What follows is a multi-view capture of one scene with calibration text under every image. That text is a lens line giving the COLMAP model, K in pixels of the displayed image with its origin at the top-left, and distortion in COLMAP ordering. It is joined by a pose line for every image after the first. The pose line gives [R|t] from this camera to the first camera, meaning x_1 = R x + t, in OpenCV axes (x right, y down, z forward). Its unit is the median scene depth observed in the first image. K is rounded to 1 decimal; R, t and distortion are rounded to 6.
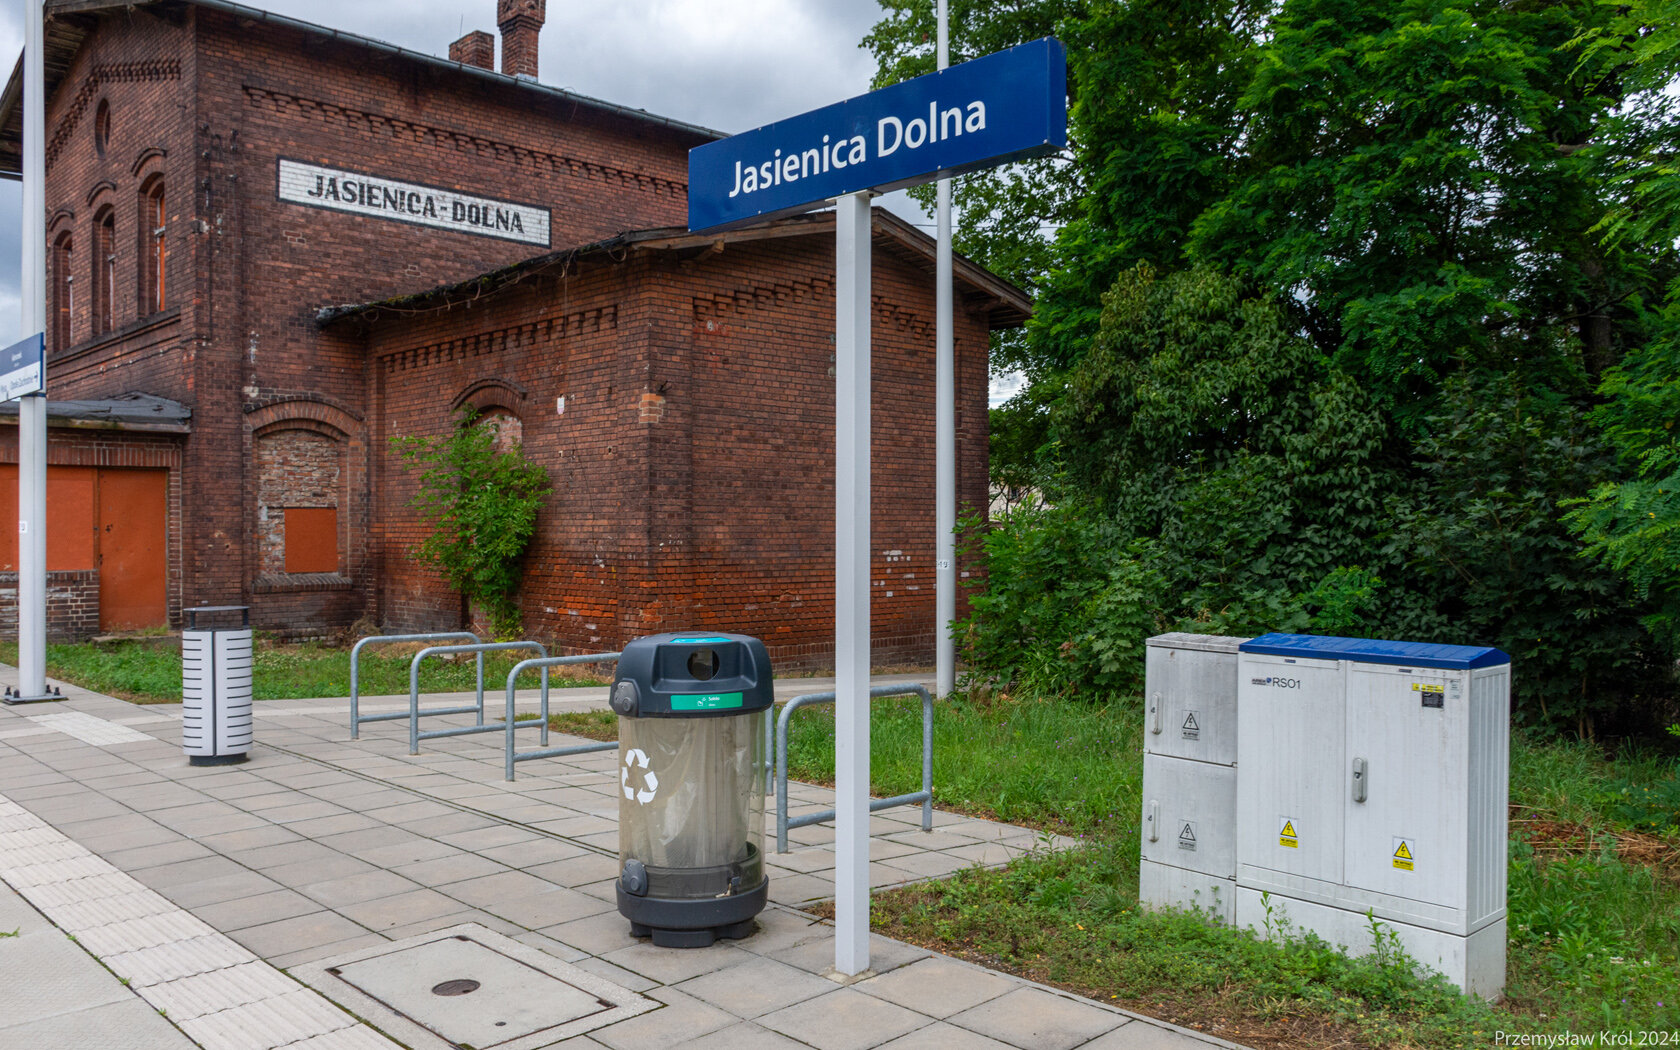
lens RADIAL K [[1275.8, 0, 810.5], [0, 1275.8, 530.1], [0, 0, 1]] dist [-0.011348, 0.001450]
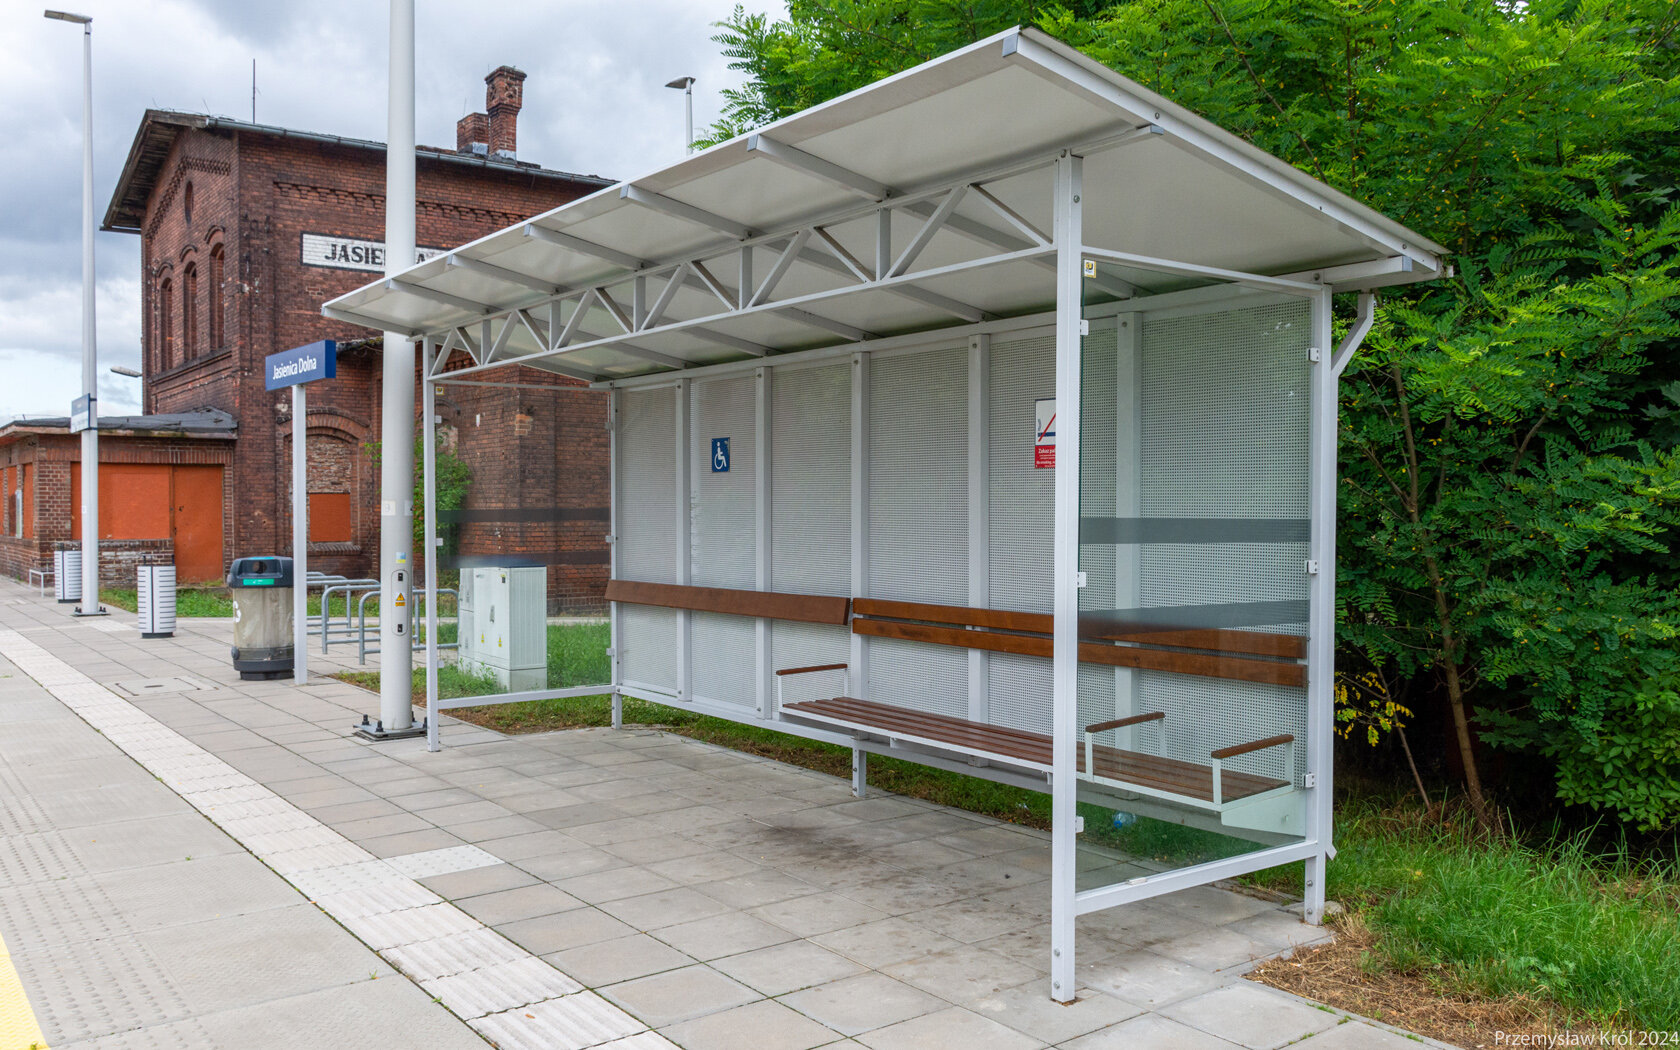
lens RADIAL K [[1309.7, 0, 840.0], [0, 1309.7, 525.0], [0, 0, 1]] dist [-0.009817, -0.011242]
pose [[0.994569, 0.001385, -0.104067, 0.287479], [0.000035, 0.999907, 0.013649, -0.002961], [0.104076, -0.013579, 0.994477, -0.313095]]
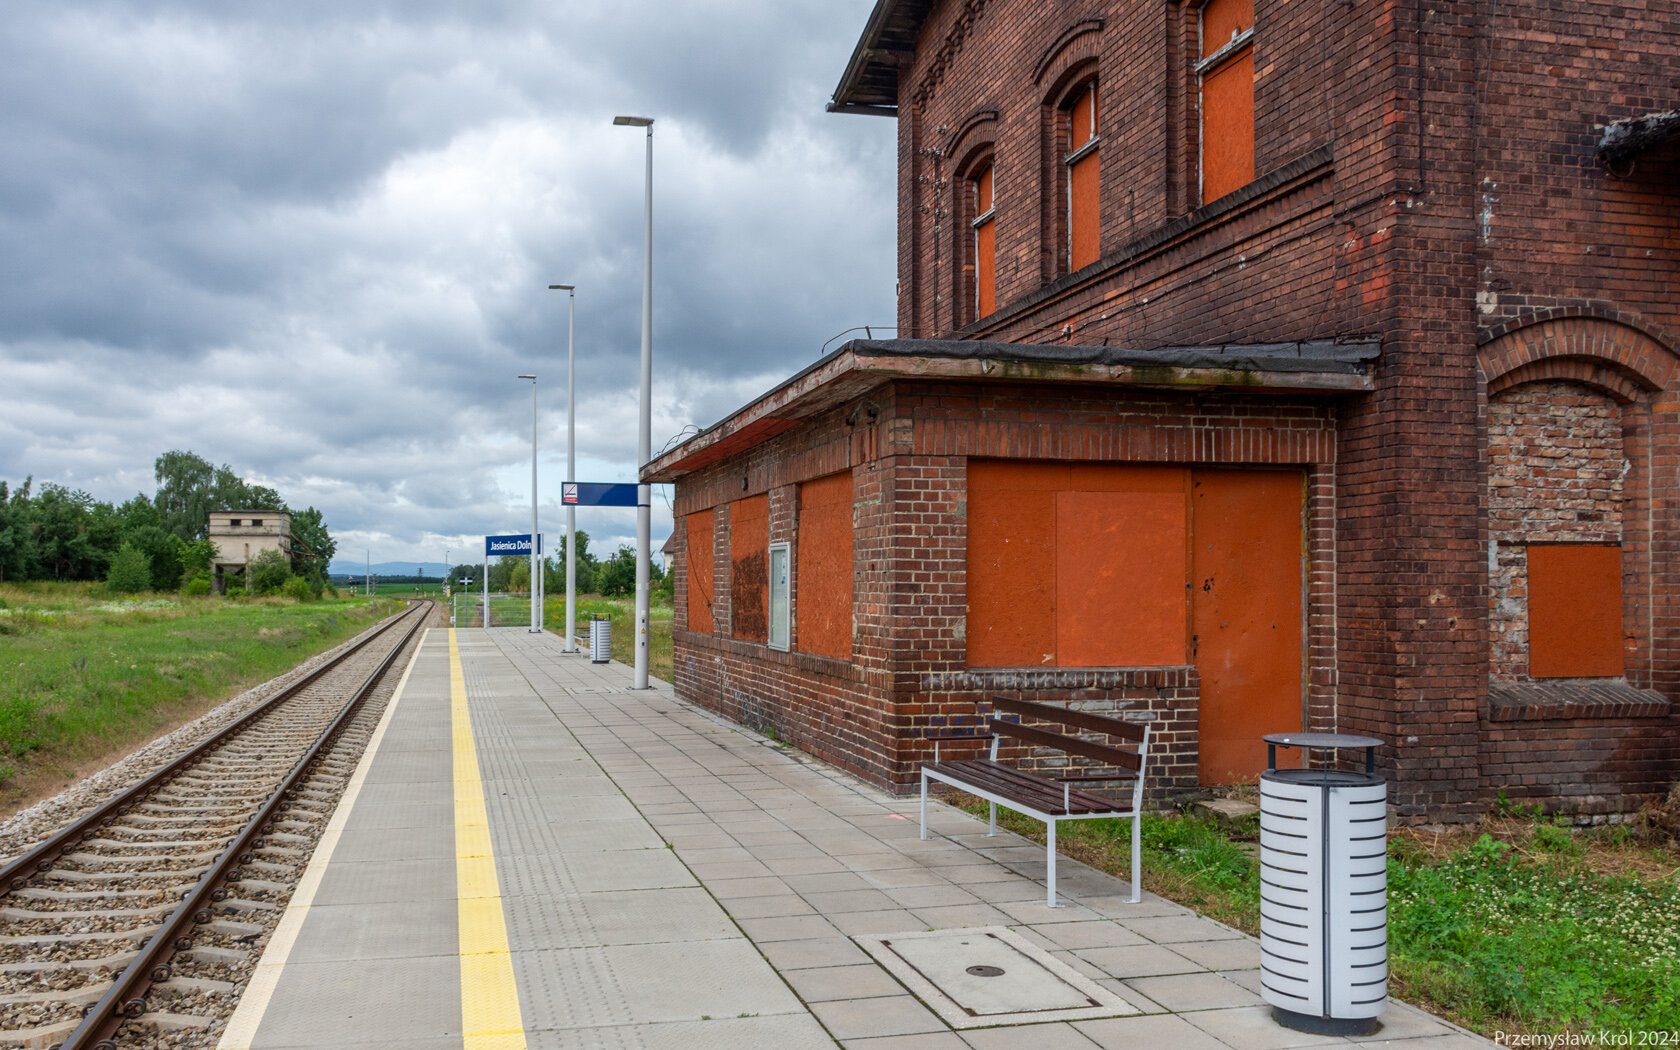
lens RADIAL K [[1270.0, 0, 789.5], [0, 1270.0, 561.6], [0, 0, 1]] dist [-0.010051, 0.002597]
pose [[0.875592, -0.006566, -0.483008, -0.430388], [-0.002813, 0.999821, -0.018691, -0.000901], [0.483044, 0.017724, 0.875417, 0.446133]]
